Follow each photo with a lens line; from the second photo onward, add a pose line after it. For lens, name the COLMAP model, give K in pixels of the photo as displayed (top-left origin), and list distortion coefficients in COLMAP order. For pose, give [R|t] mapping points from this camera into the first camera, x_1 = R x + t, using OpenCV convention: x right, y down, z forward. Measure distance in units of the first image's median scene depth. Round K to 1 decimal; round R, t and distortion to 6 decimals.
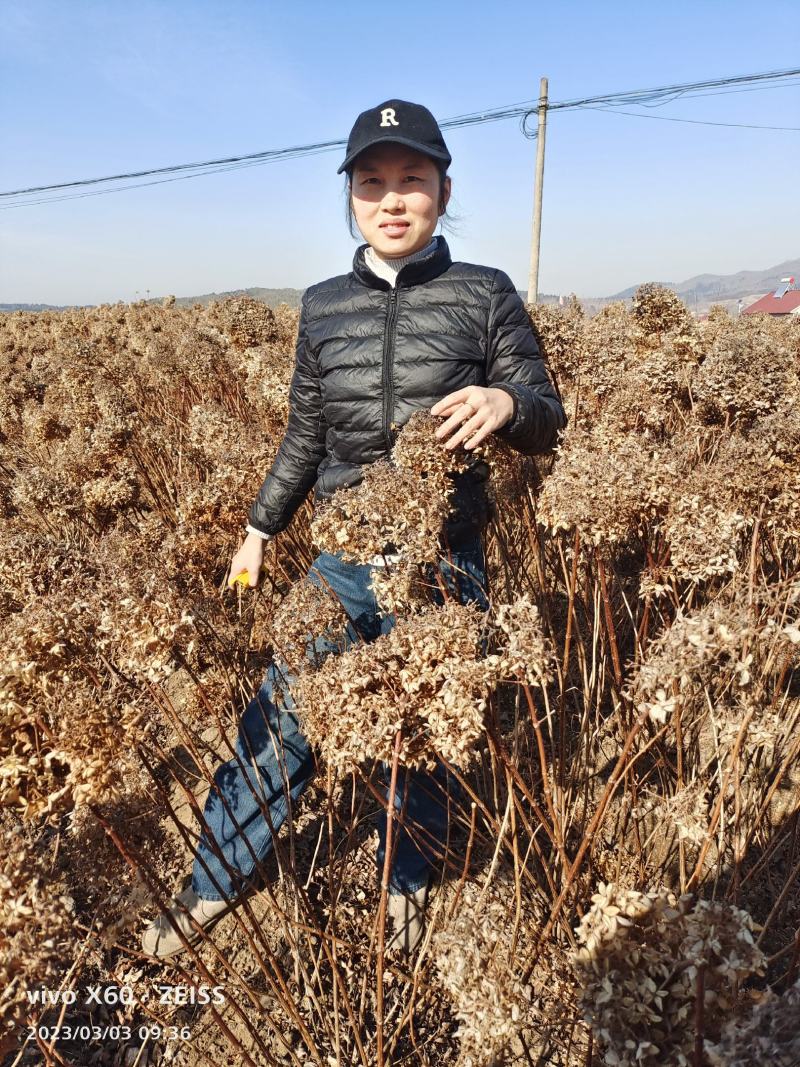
lens RADIAL K [[792.6, 0, 400.0], [0, 792.6, 533.5], [0, 0, 1]] dist [0.006174, -0.002337]
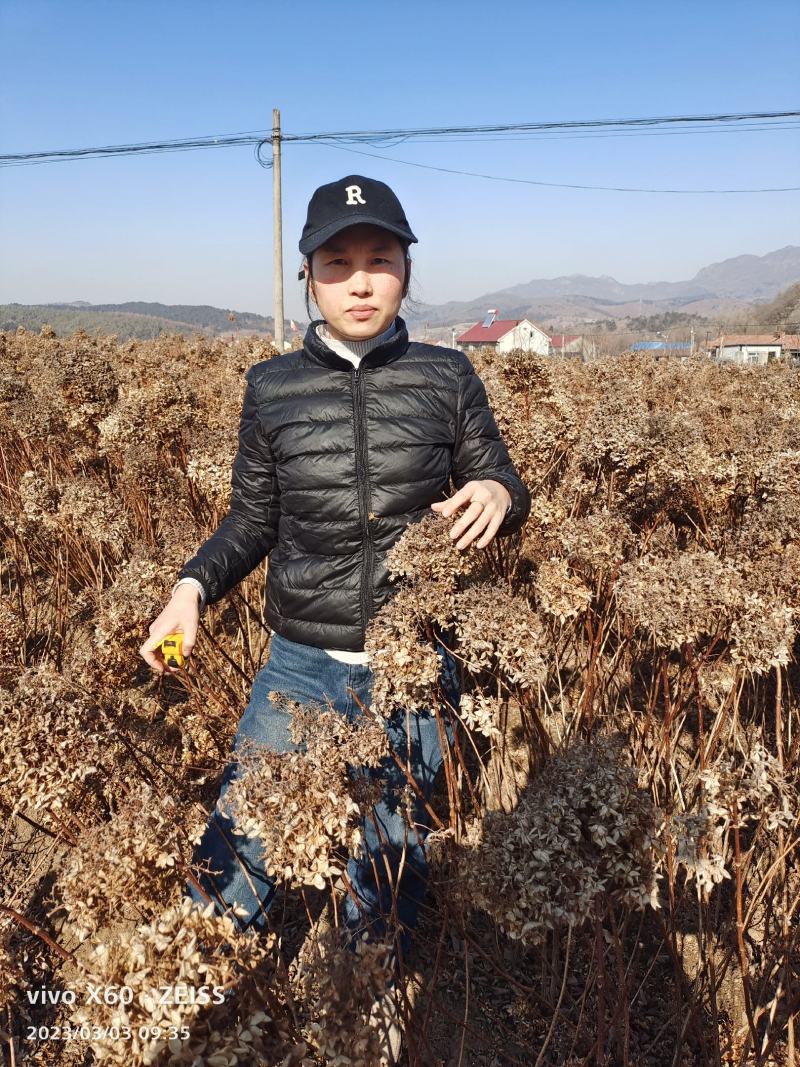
lens RADIAL K [[792.6, 0, 400.0], [0, 792.6, 533.5], [0, 0, 1]] dist [0.006174, -0.002337]
pose [[0.949299, -0.060935, 0.308413, -0.265623], [0.069274, 0.997467, -0.016150, -0.094884], [-0.306648, 0.036697, 0.951115, 0.088965]]
